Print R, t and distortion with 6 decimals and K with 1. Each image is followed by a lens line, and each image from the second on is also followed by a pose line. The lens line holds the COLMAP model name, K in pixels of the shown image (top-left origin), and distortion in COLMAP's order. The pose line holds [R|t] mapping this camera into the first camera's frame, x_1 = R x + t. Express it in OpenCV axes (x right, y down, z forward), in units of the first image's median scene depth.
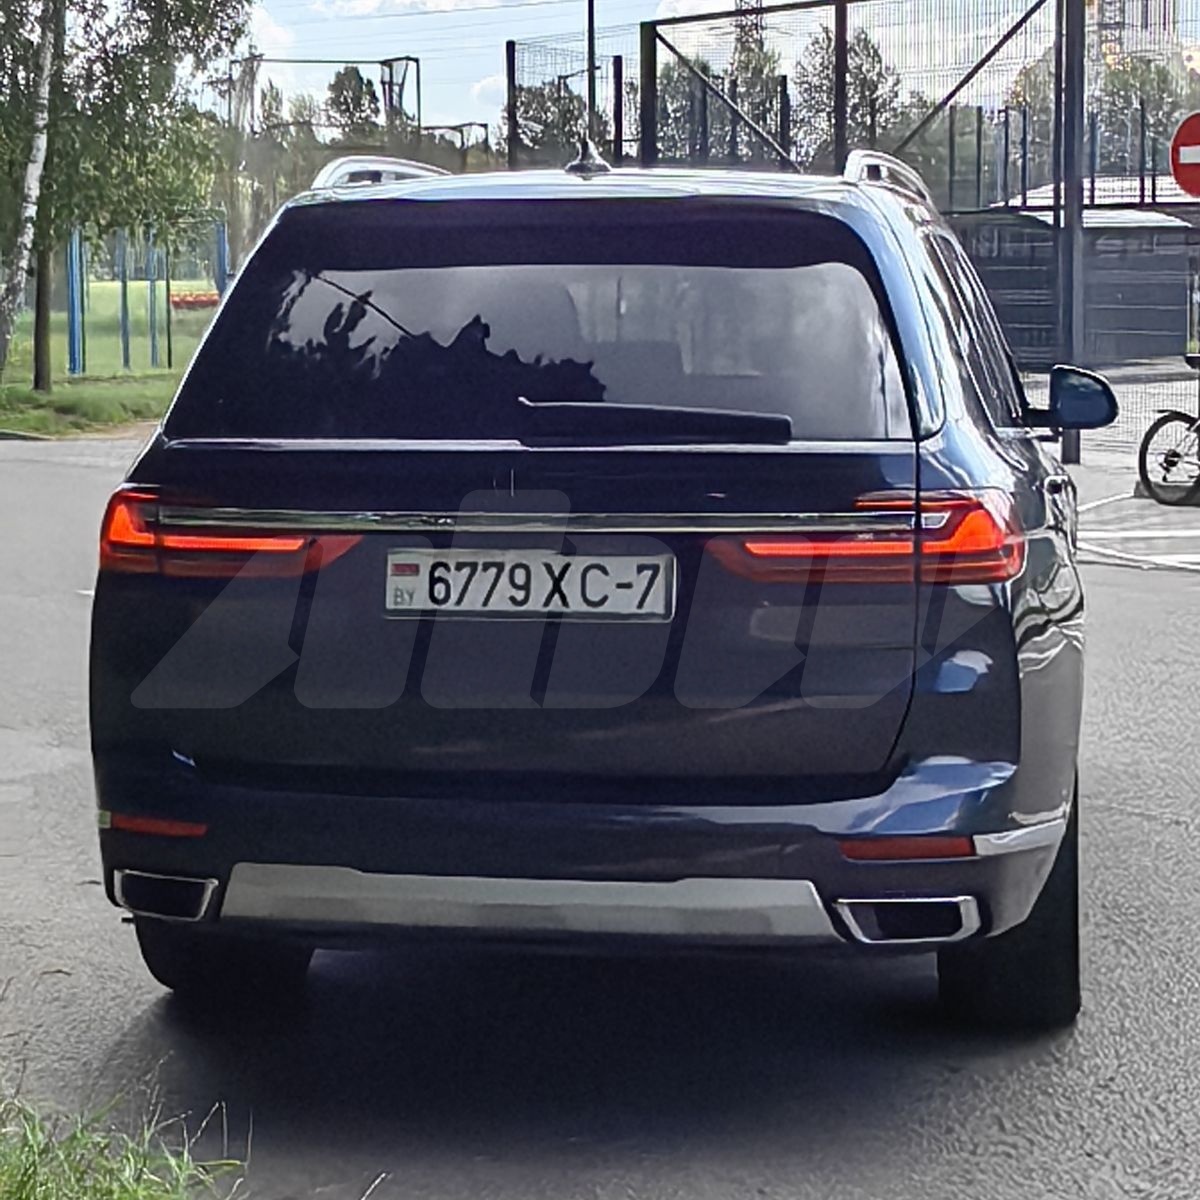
lens RADIAL K [[2788.6, 0, 604.4], [0, 2788.6, 599.6], [0, 0, 1]] dist [-0.028698, 0.000000]
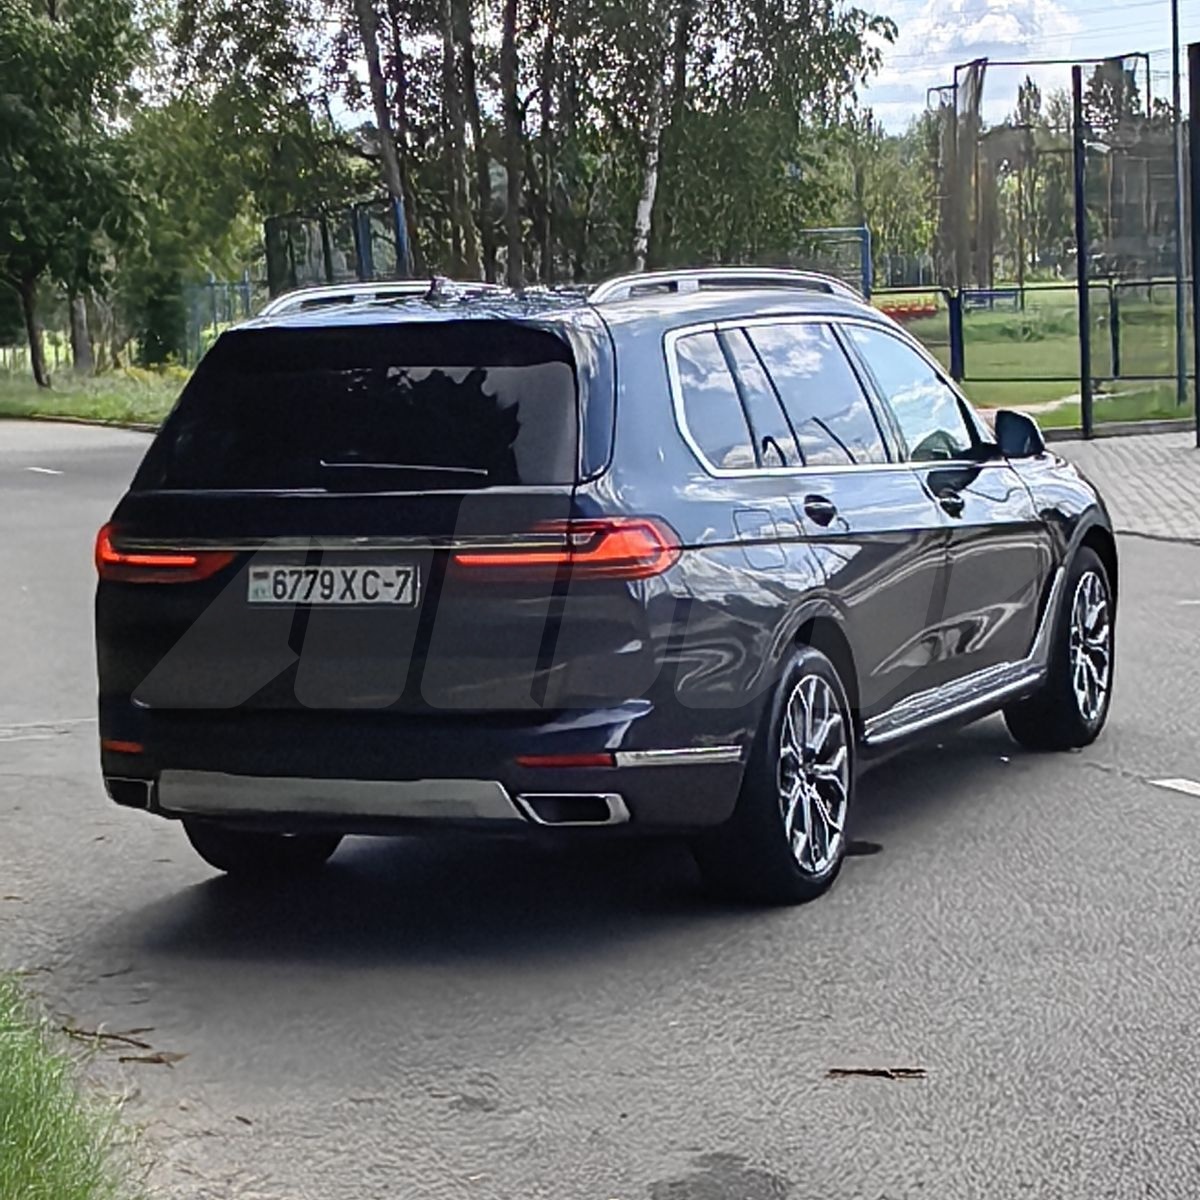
lens RADIAL K [[2788.6, 0, 597.7], [0, 2788.6, 597.8], [0, 0, 1]] dist [-0.028698, 0.000000]
pose [[0.967508, -0.008284, -0.252706, 0.488614], [0.007353, 0.999962, -0.004628, 0.009526], [0.252735, 0.002619, 0.967532, -0.418065]]
